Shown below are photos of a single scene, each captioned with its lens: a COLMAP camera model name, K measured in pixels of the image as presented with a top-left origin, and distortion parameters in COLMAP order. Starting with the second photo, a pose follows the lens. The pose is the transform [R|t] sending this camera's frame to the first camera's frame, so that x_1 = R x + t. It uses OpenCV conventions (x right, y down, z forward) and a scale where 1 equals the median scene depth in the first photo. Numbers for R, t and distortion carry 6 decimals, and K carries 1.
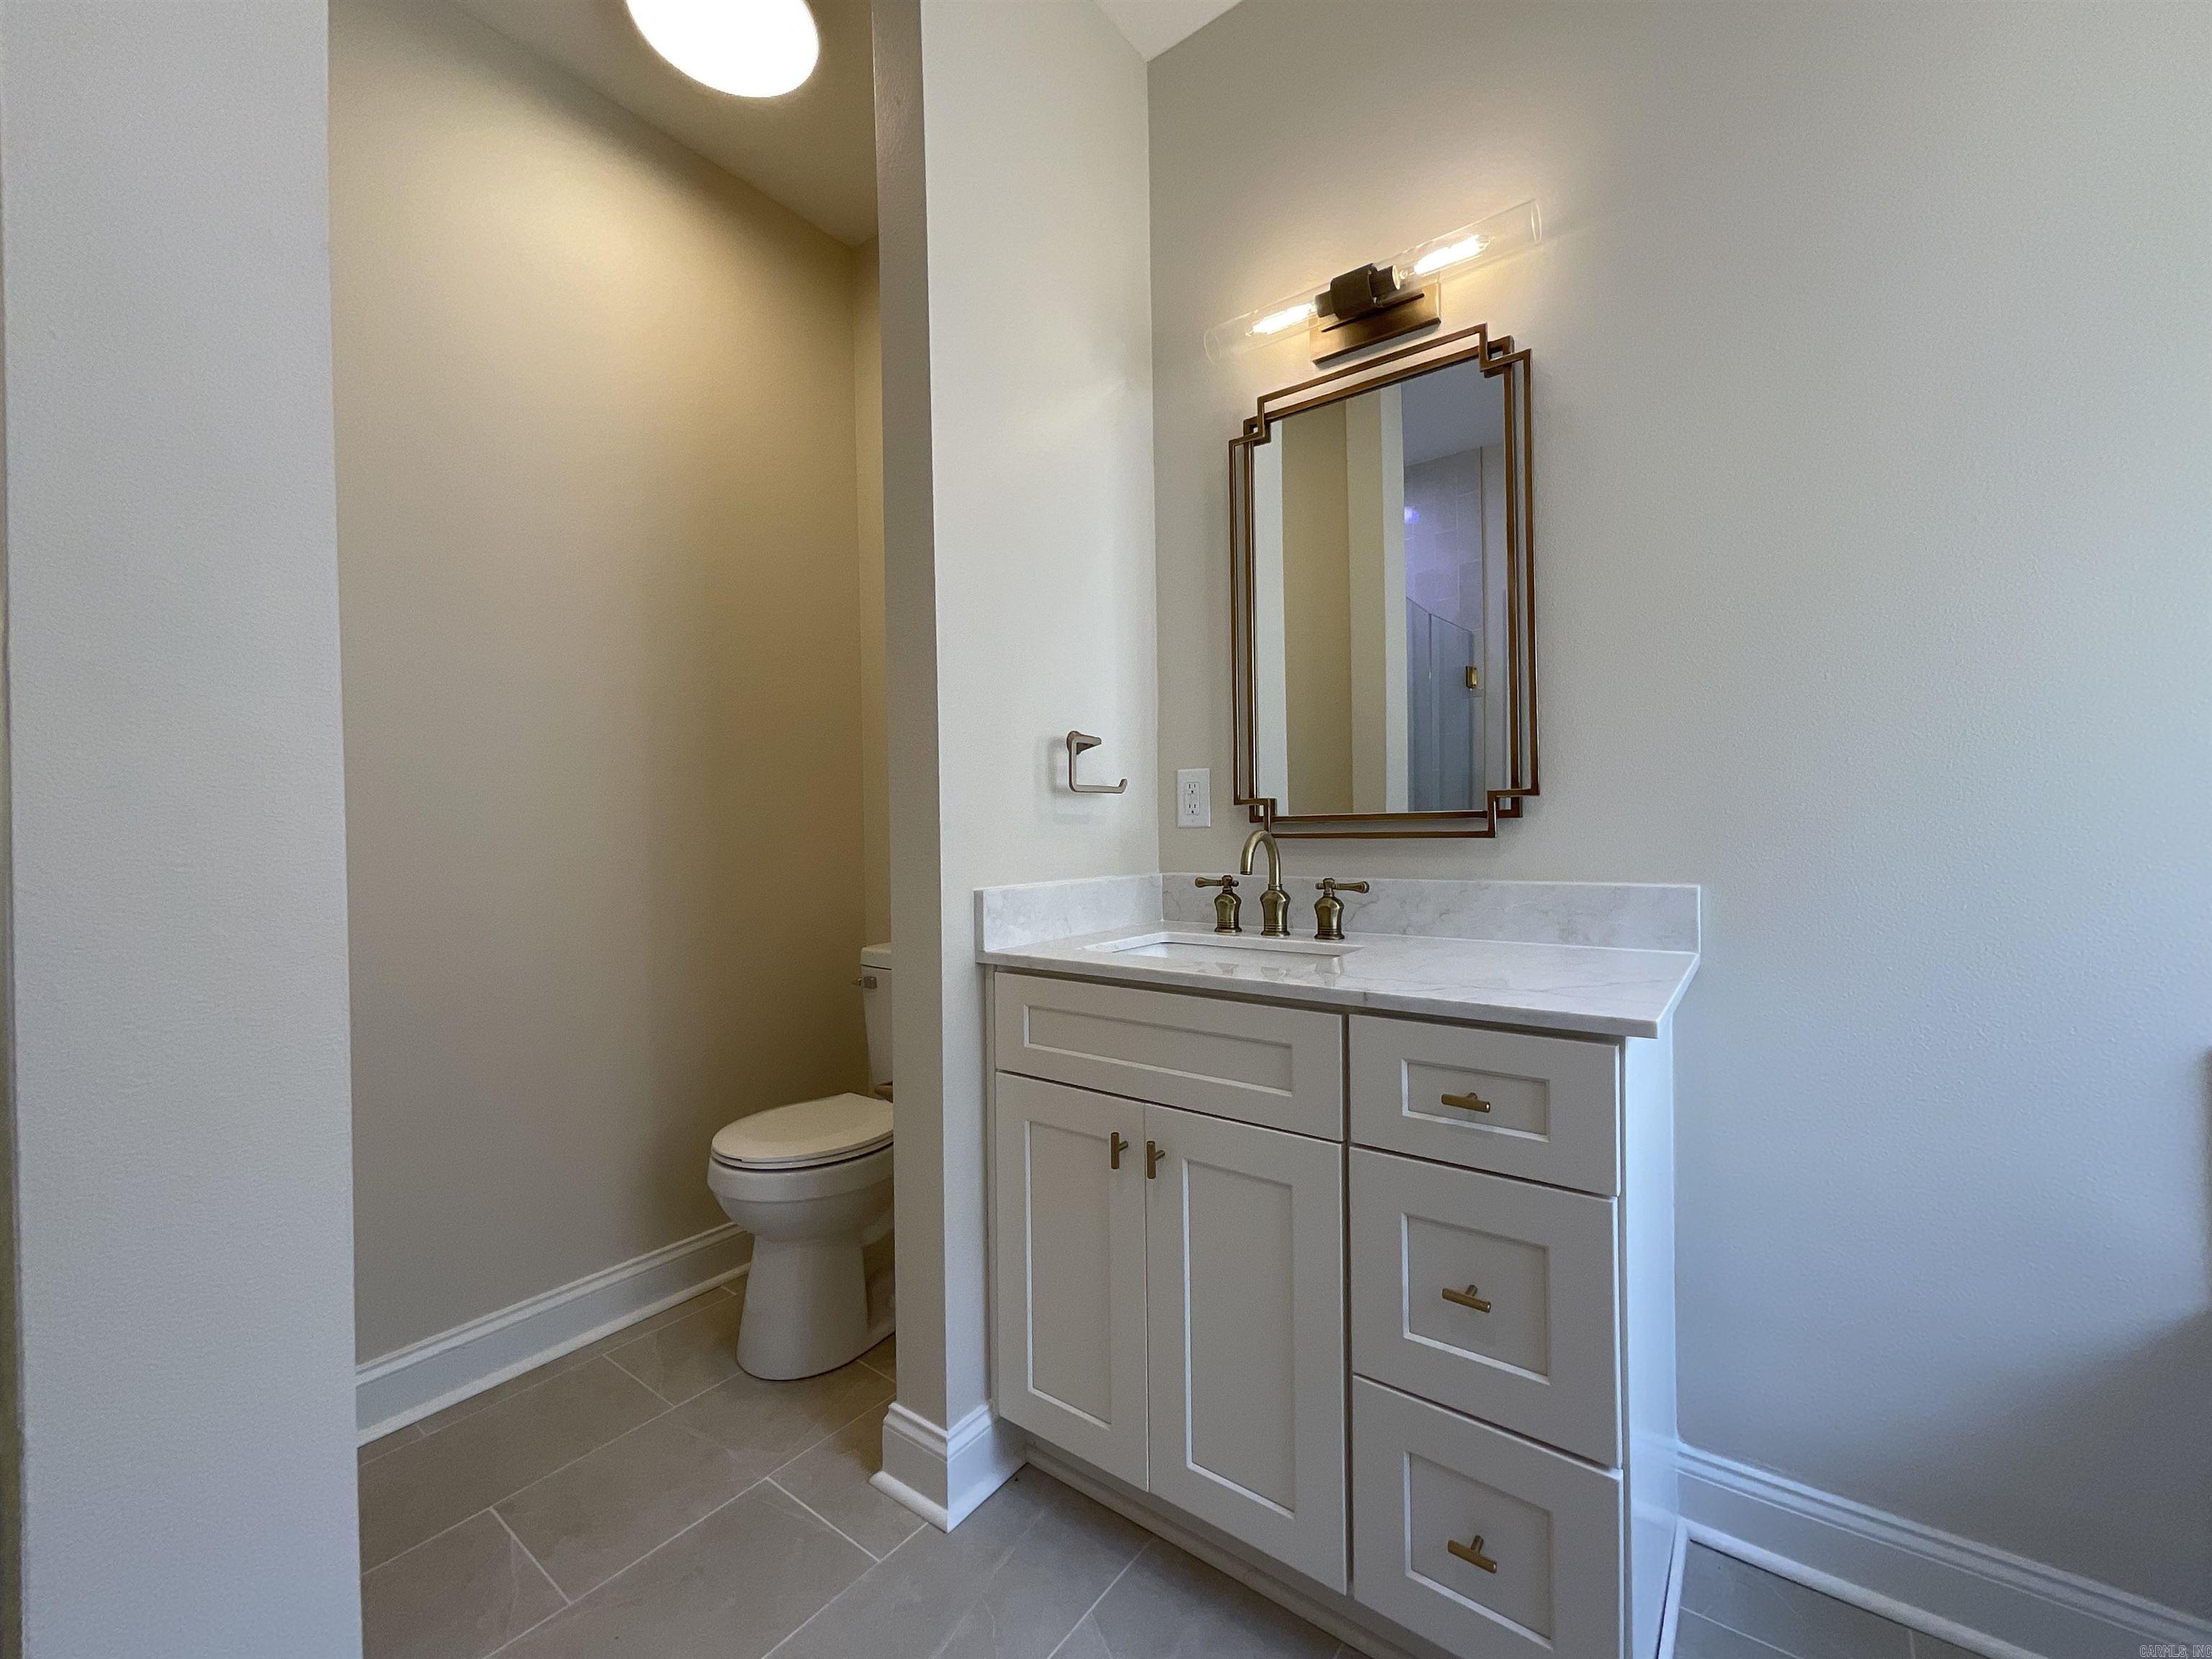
lens RADIAL K [[901.3, 0, 1106.0], [0, 901.3, 829.5], [0, 0, 1]] dist [-0.002020, 0.000279]
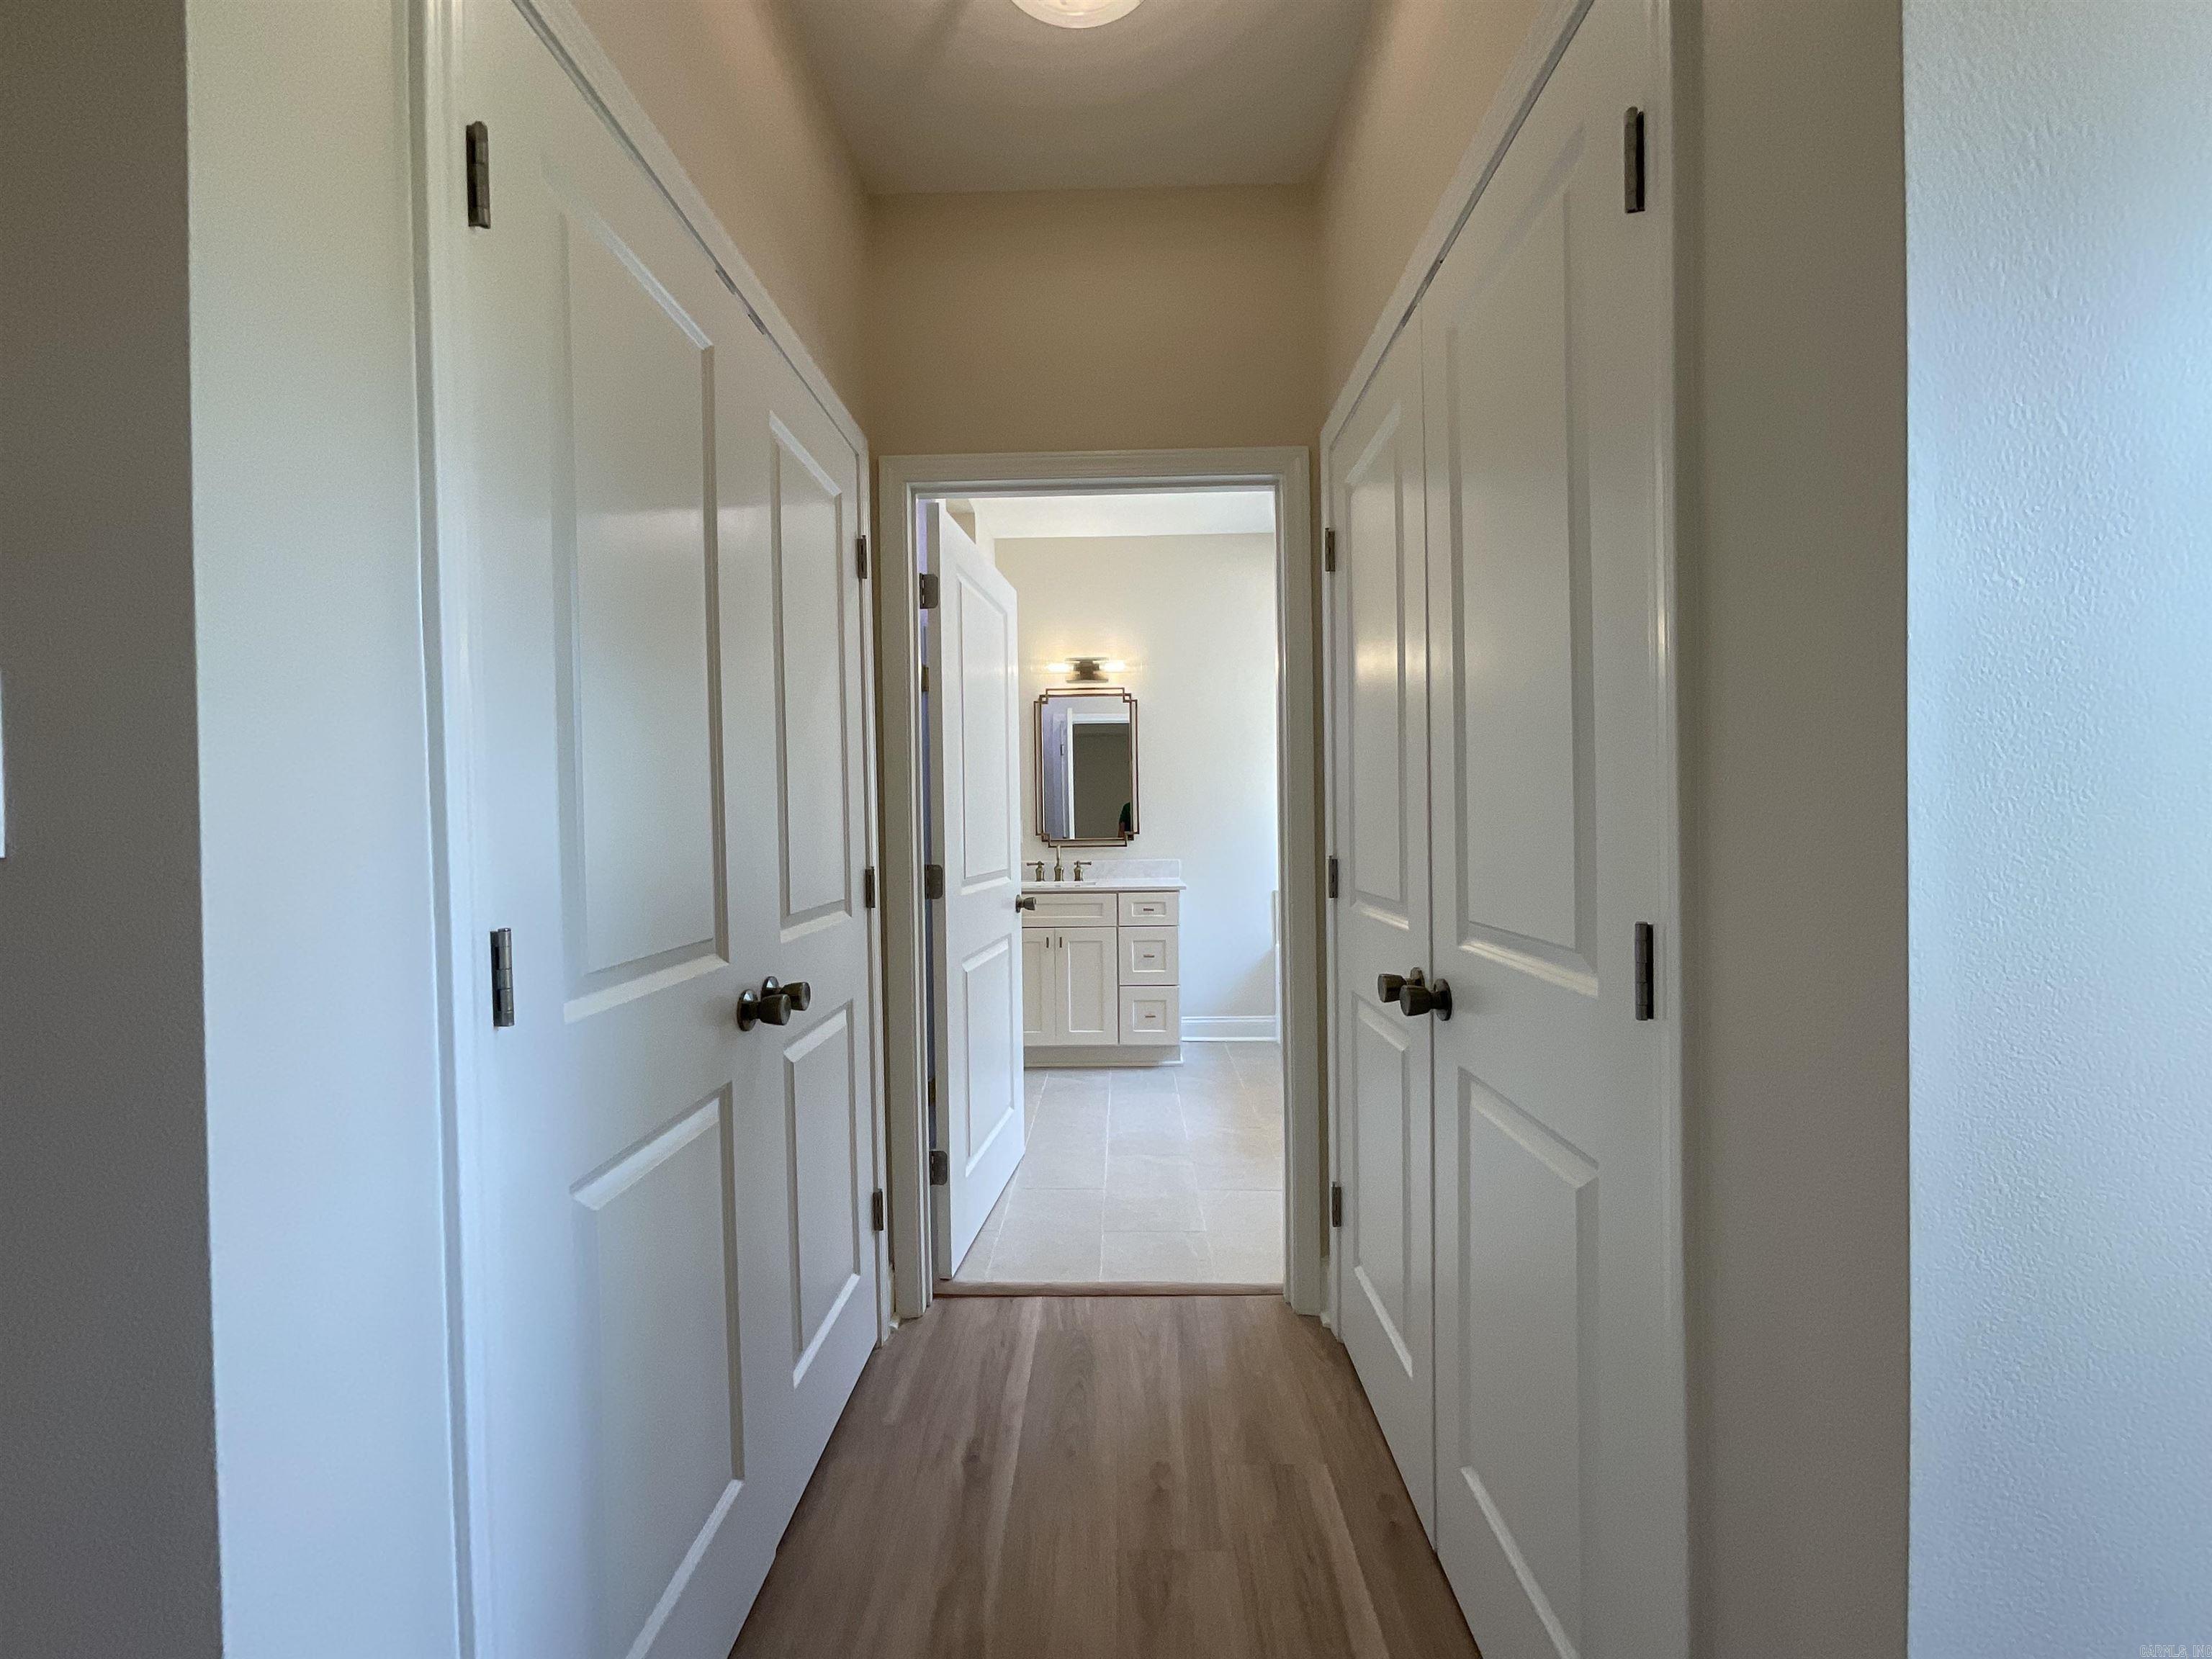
lens RADIAL K [[901.3, 0, 1106.0], [0, 901.3, 829.5], [0, 0, 1]] dist [-0.002020, 0.000279]
pose [[0.811907, -0.005572, 0.583760, -1.319459], [0.005918, 0.999982, 0.001314, -0.049129], [-0.583756, 0.002388, 0.811925, -1.375980]]
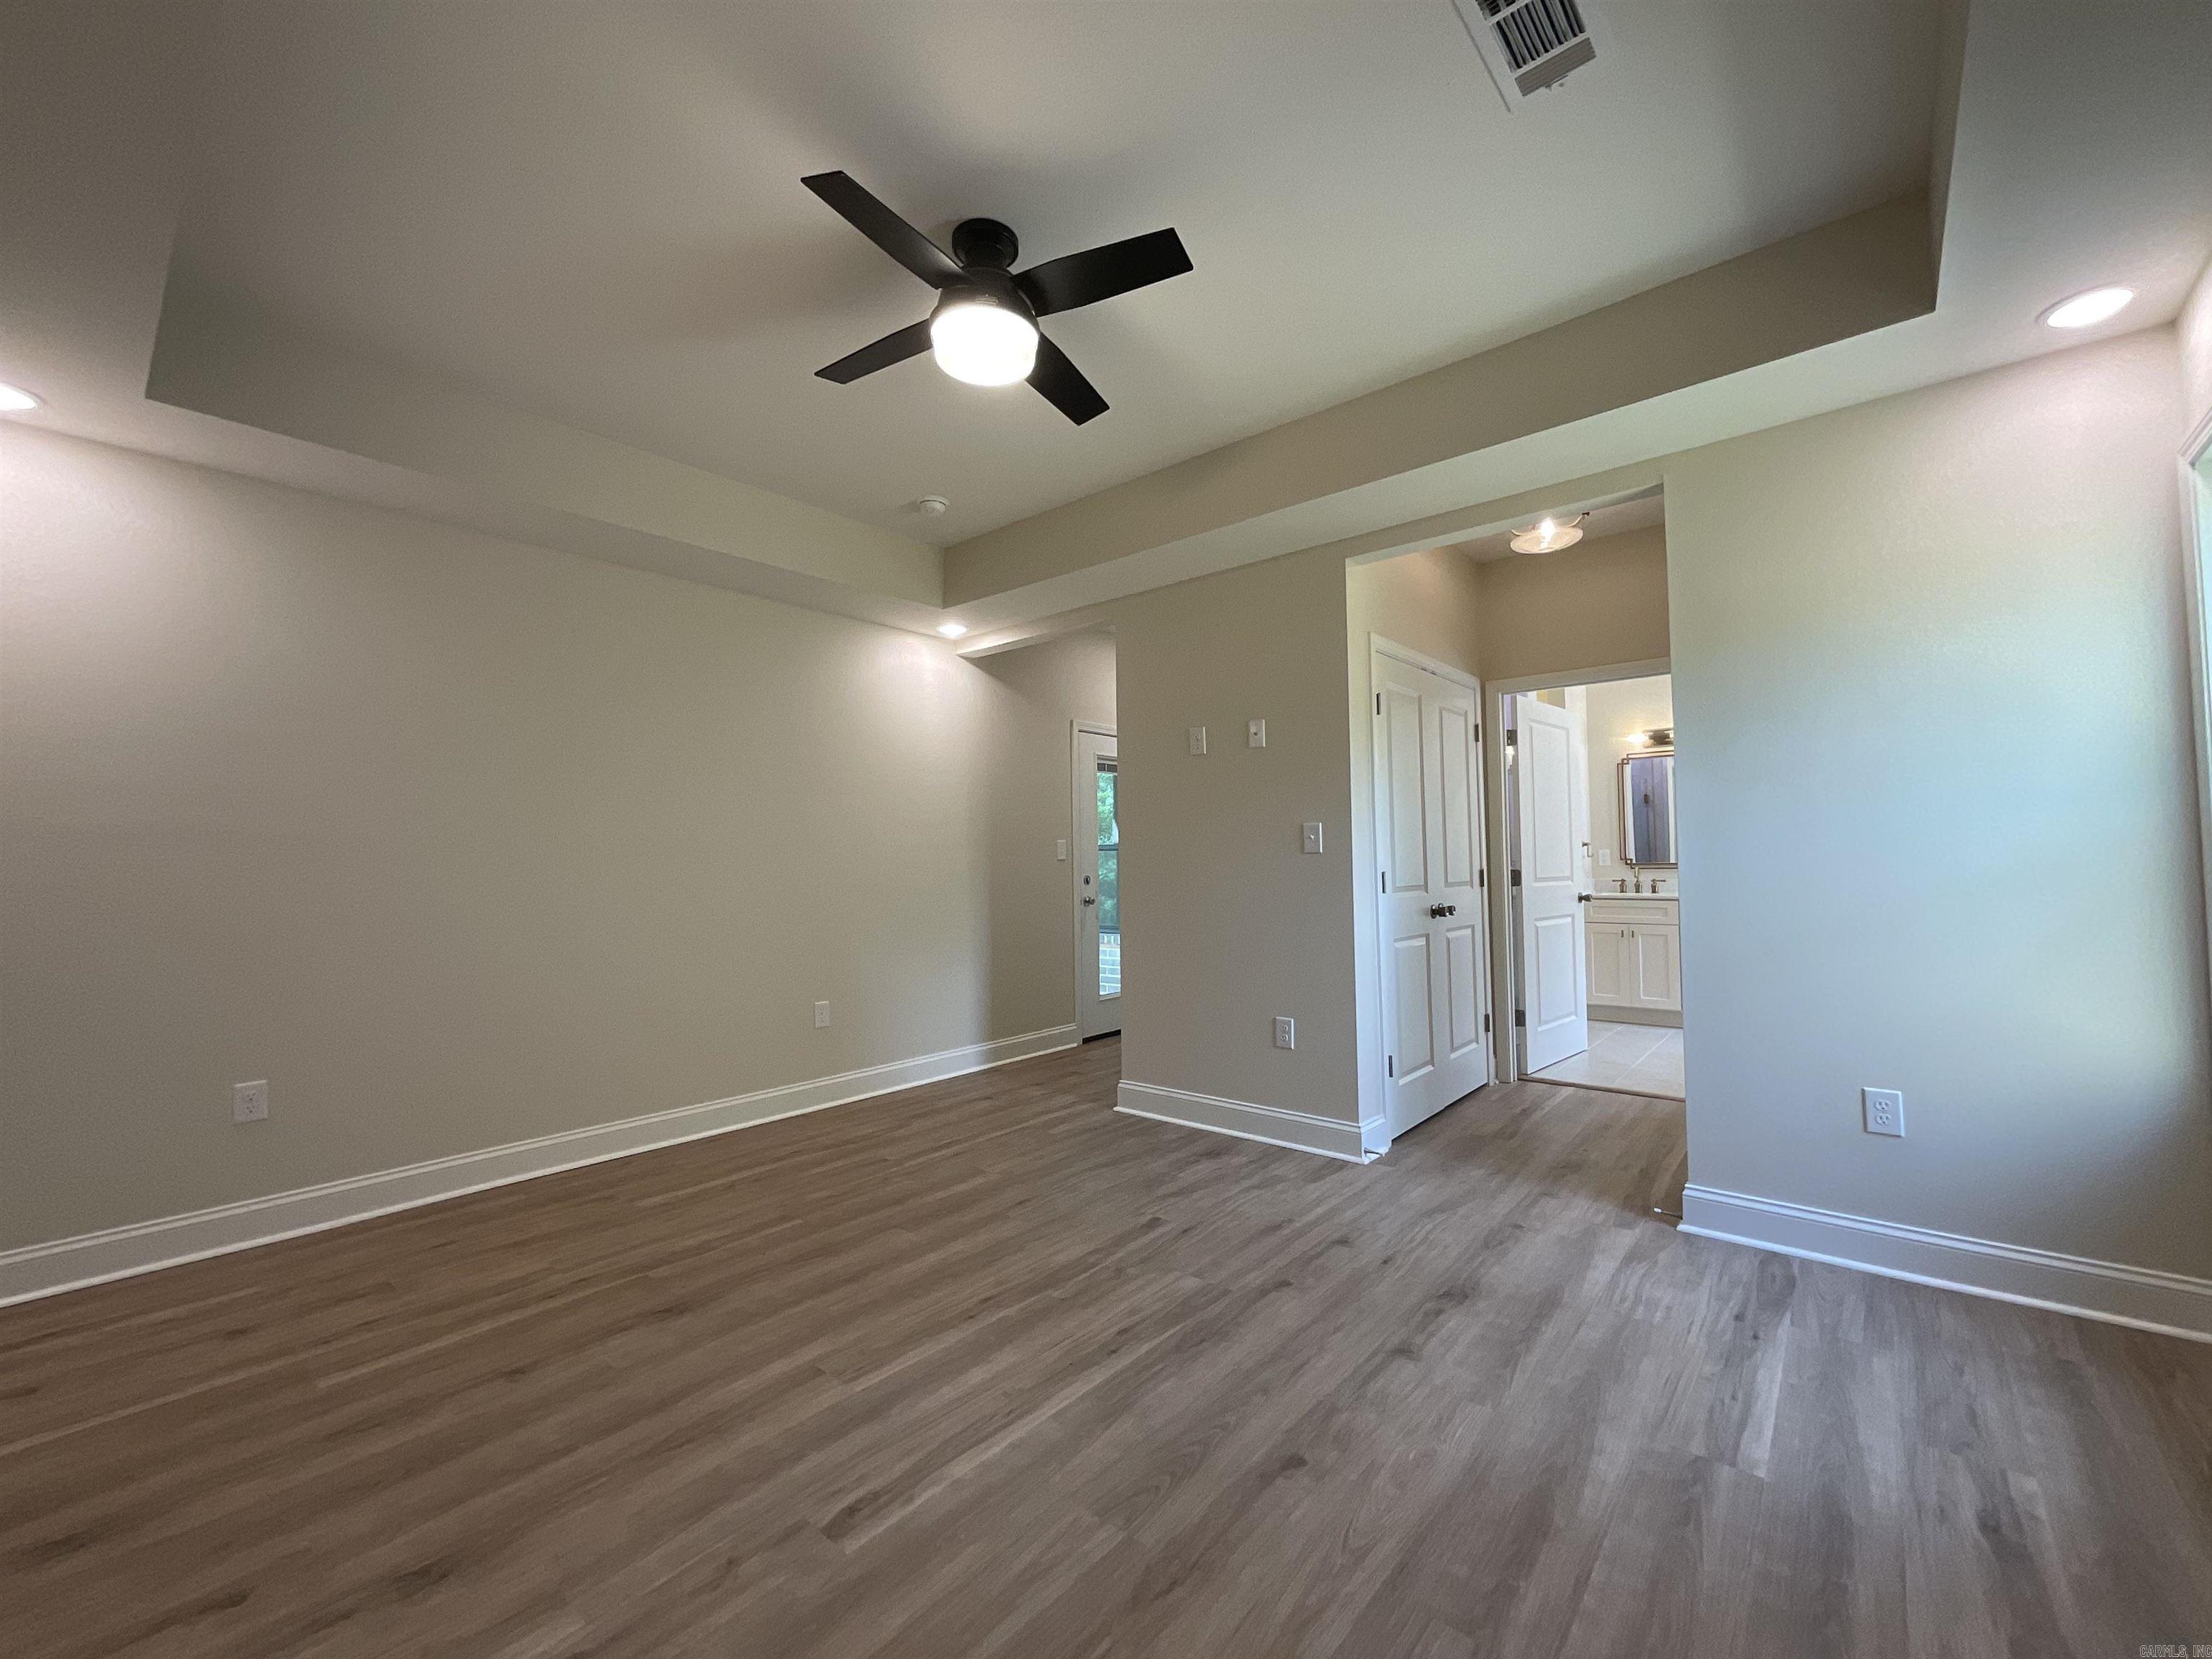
lens RADIAL K [[892.1, 0, 1107.6], [0, 892.1, 833.3], [0, 0, 1]] dist [-0.002025, 0.000278]
pose [[0.998169, -0.002404, -0.060444, -1.825413], [0.000332, 0.999413, -0.034265, -0.012588], [0.060491, 0.034182, 0.997583, -2.932332]]
